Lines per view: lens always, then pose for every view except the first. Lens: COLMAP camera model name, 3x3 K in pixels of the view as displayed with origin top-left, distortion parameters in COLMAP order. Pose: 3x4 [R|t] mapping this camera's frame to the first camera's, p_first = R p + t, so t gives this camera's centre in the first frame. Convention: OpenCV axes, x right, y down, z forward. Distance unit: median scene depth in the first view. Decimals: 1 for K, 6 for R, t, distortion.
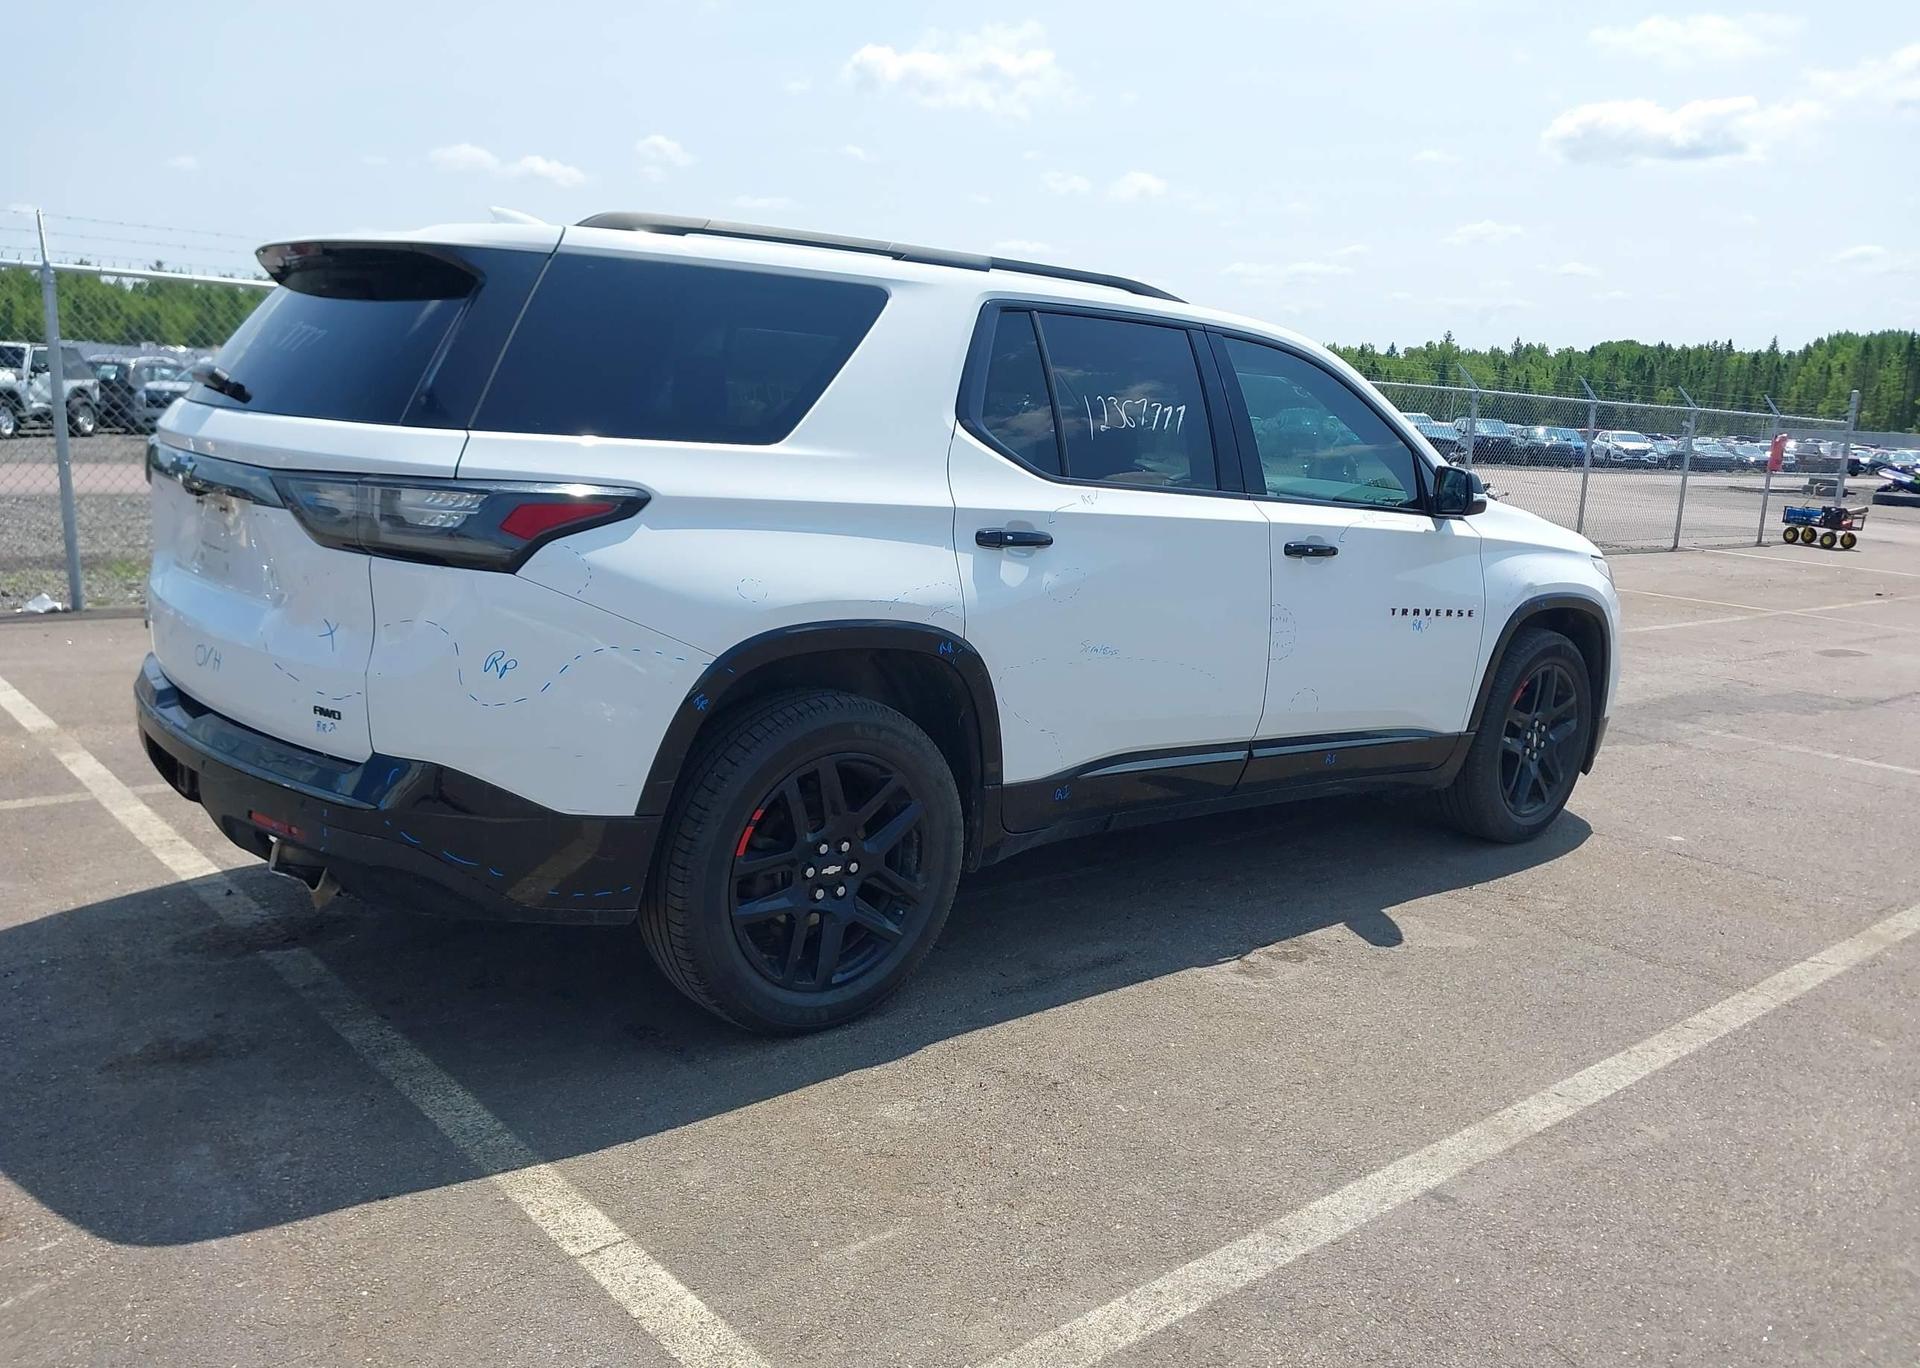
lens RADIAL K [[1501.6, 0, 965.9], [0, 1501.6, 686.1], [0, 0, 1]] dist [0.057183, -0.095855]
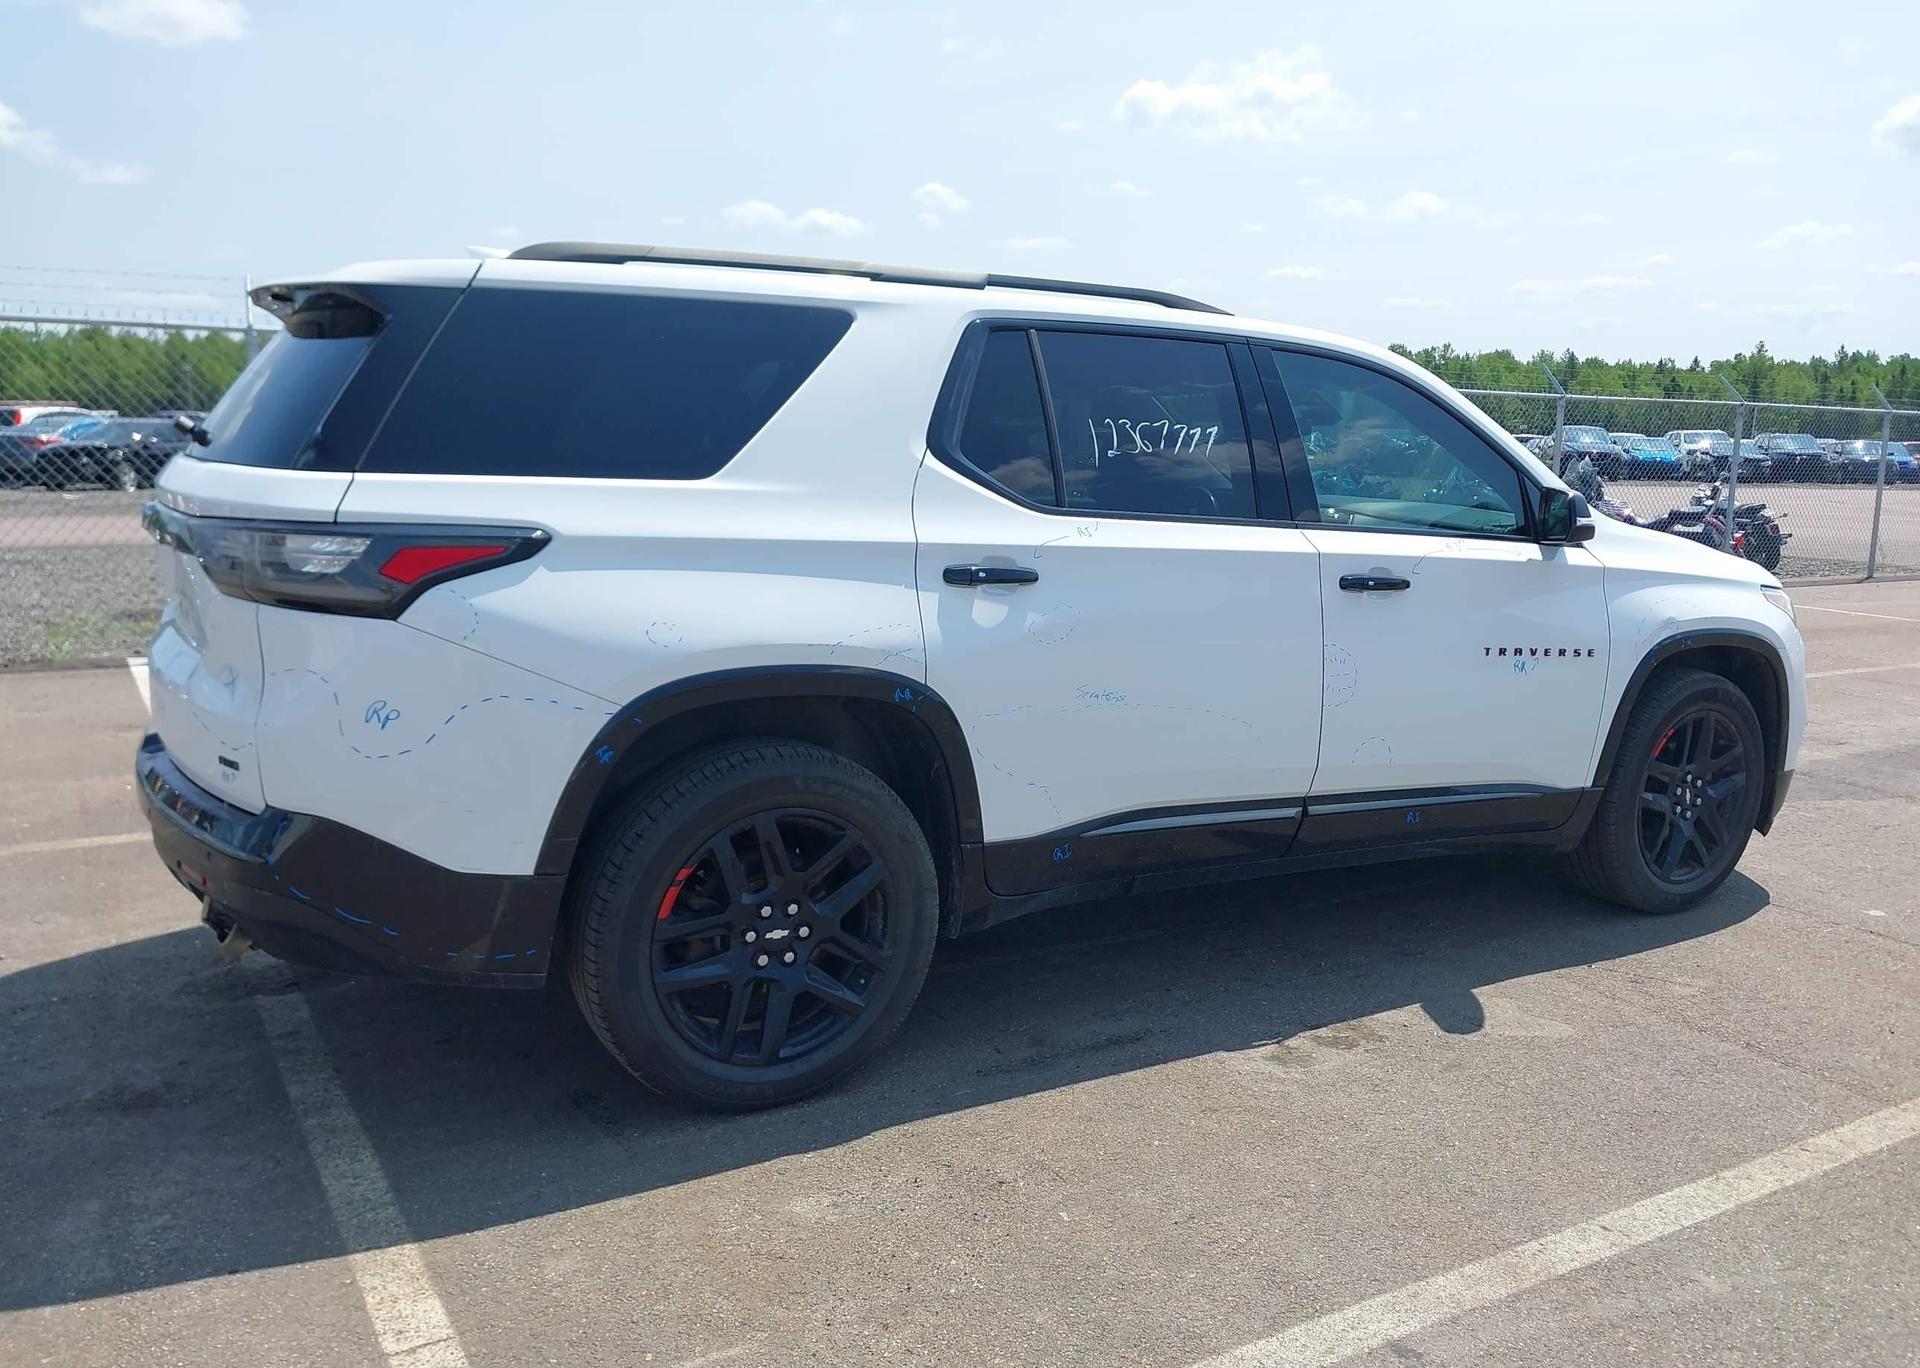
lens RADIAL K [[1509.2, 0, 967.8], [0, 1509.2, 681.4], [0, 0, 1]] dist [0.028918, -0.034672]
pose [[0.984492, 0.000539, -0.175430, 0.181722], [-0.004971, 0.999680, -0.024823, -0.010824], [0.175361, 0.025310, 0.984179, 0.094167]]
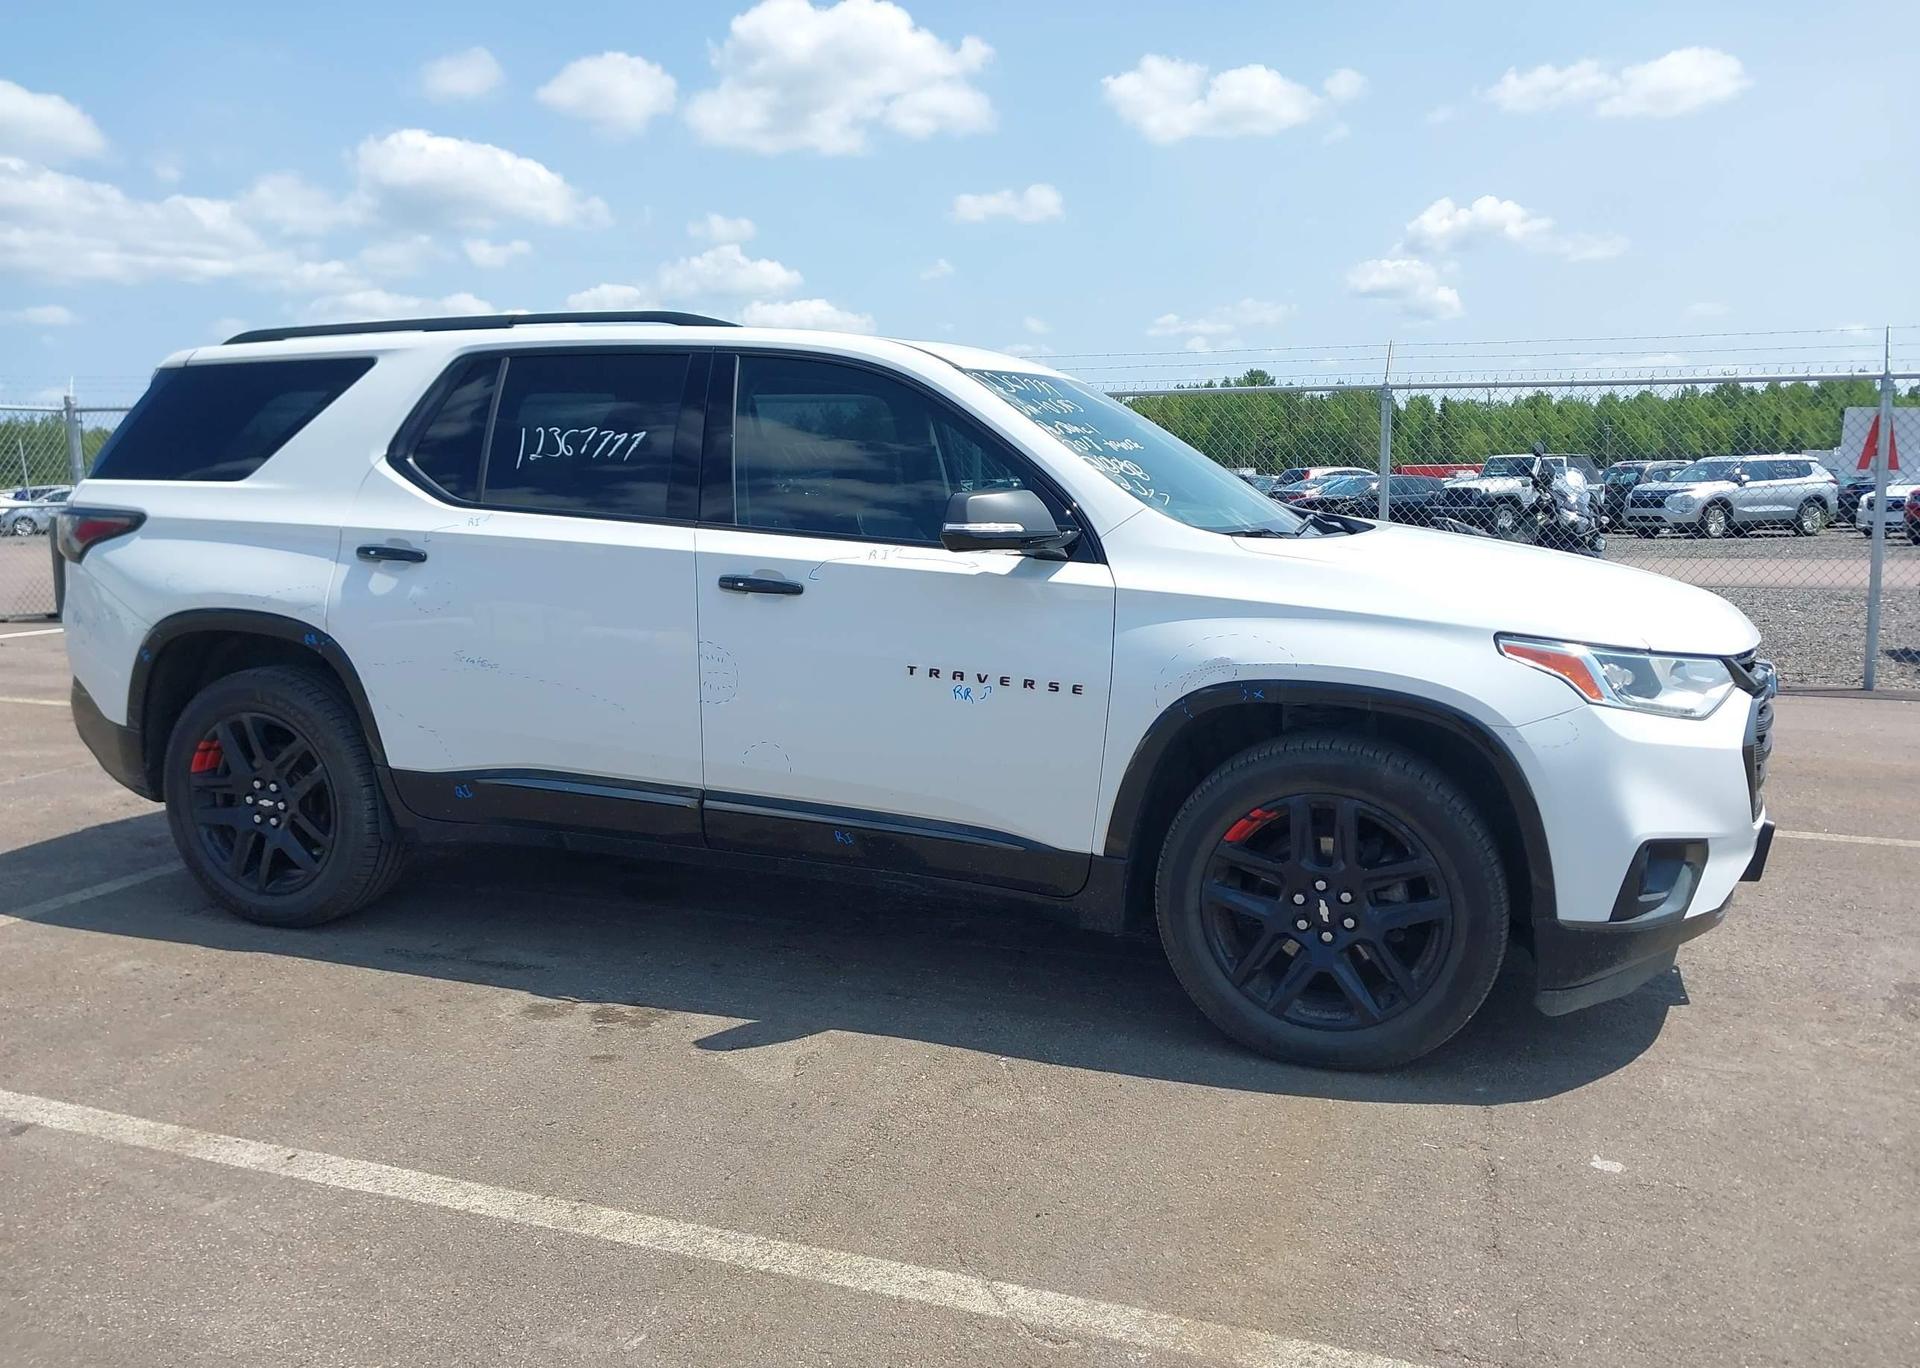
lens RADIAL K [[1507.3, 0, 968.7], [0, 1507.3, 688.9], [0, 0, 1]] dist [0.053207, -0.071664]
pose [[0.487270, 0.072273, -0.870256, 1.295990], [-0.132647, 0.991131, 0.008040, -0.065188], [0.863118, 0.111519, 0.492535, 0.826840]]
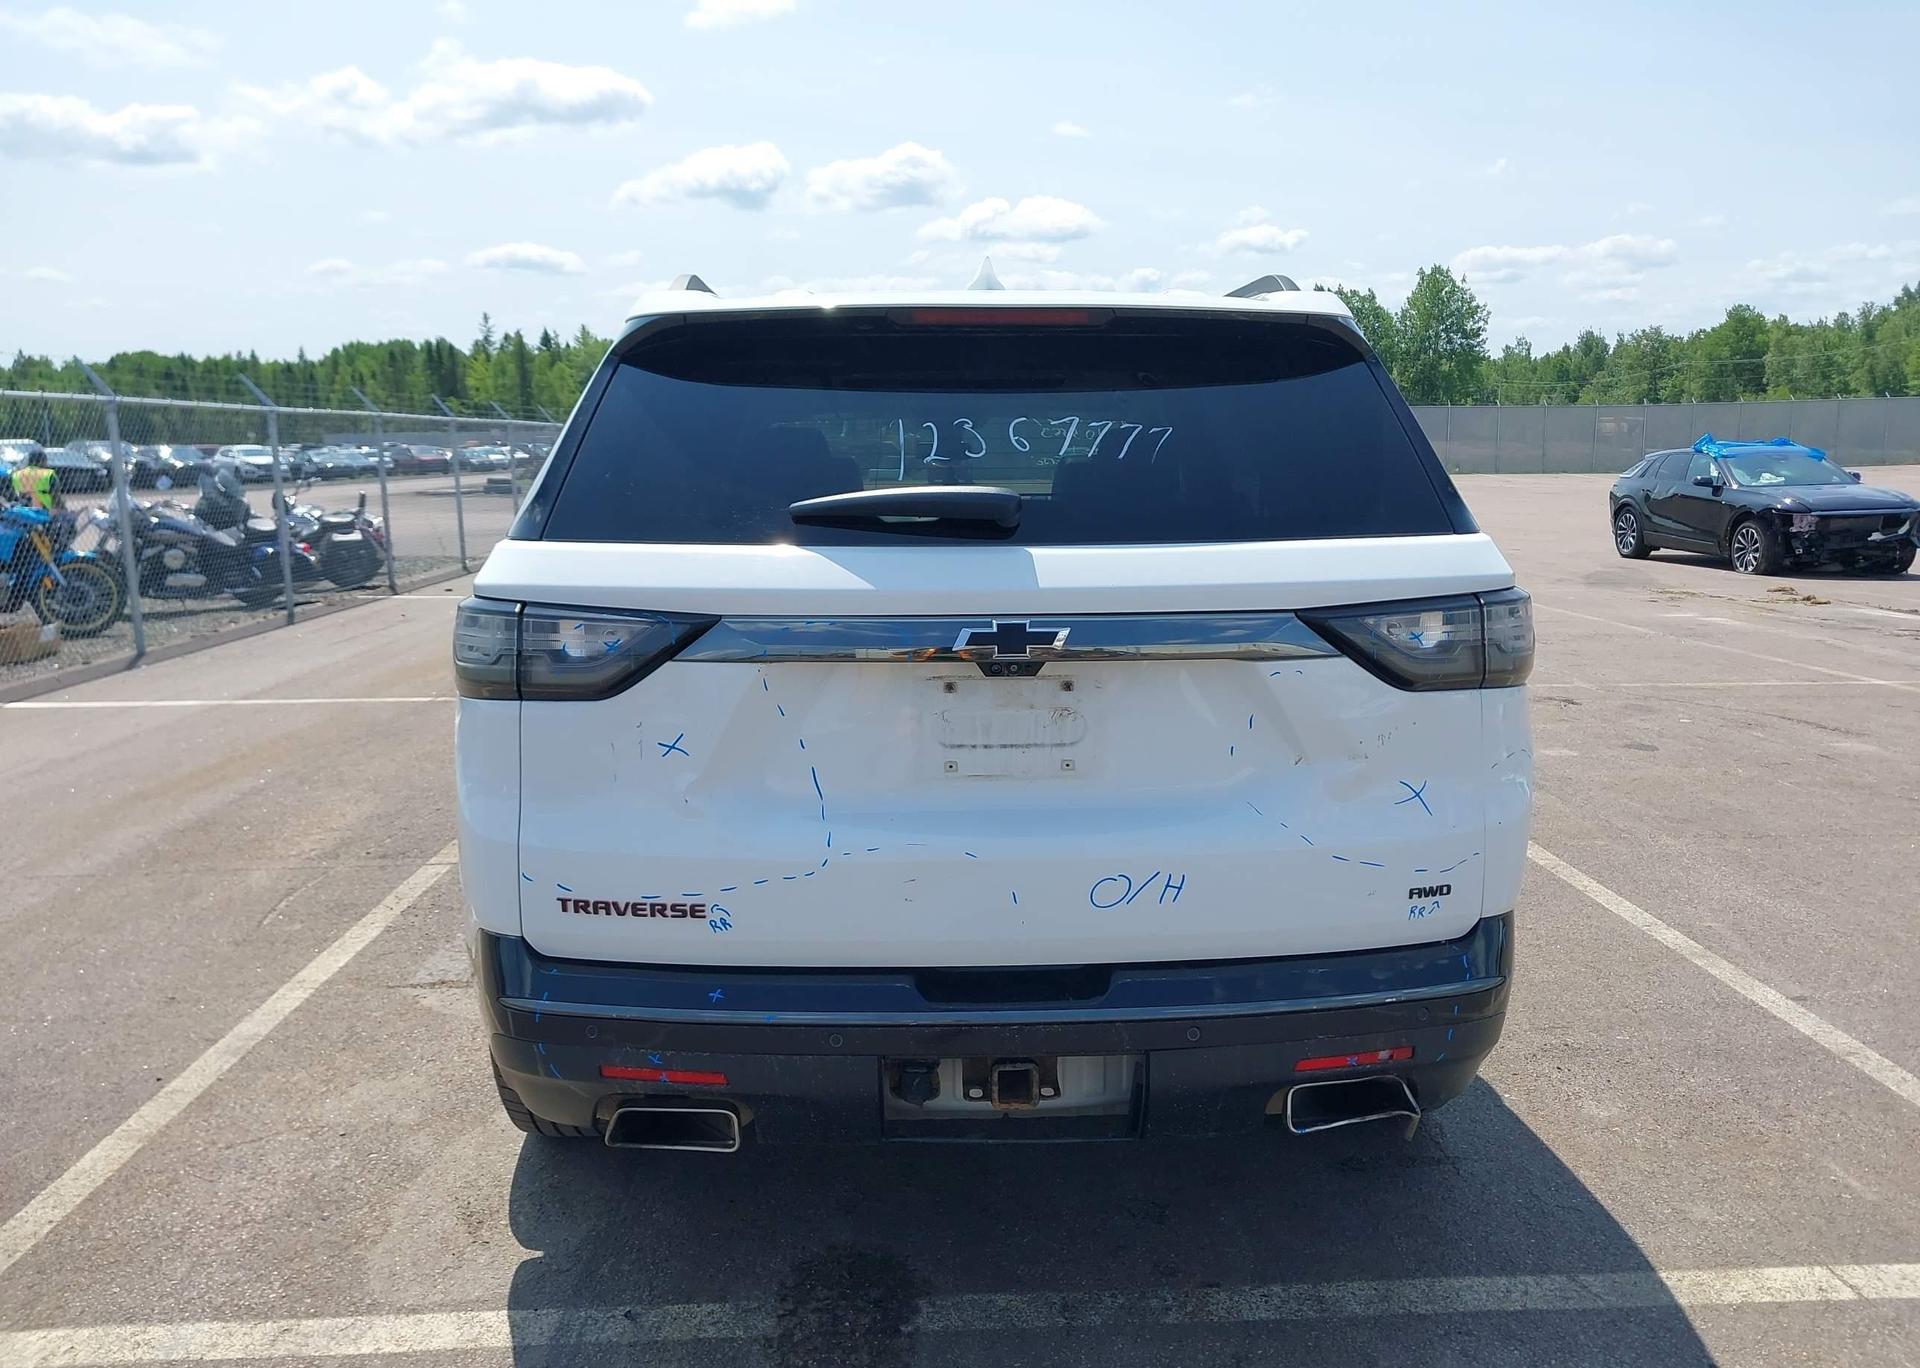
lens RADIAL K [[1499.7, 0, 977.2], [0, 1499.7, 686.7], [0, 0, 1]] dist [0.064198, -0.088296]
pose [[0.613557, -0.181948, 0.768403, -0.962922], [0.186438, 0.978960, 0.082938, -0.165738], [-0.767326, 0.092372, 0.634569, 0.542819]]
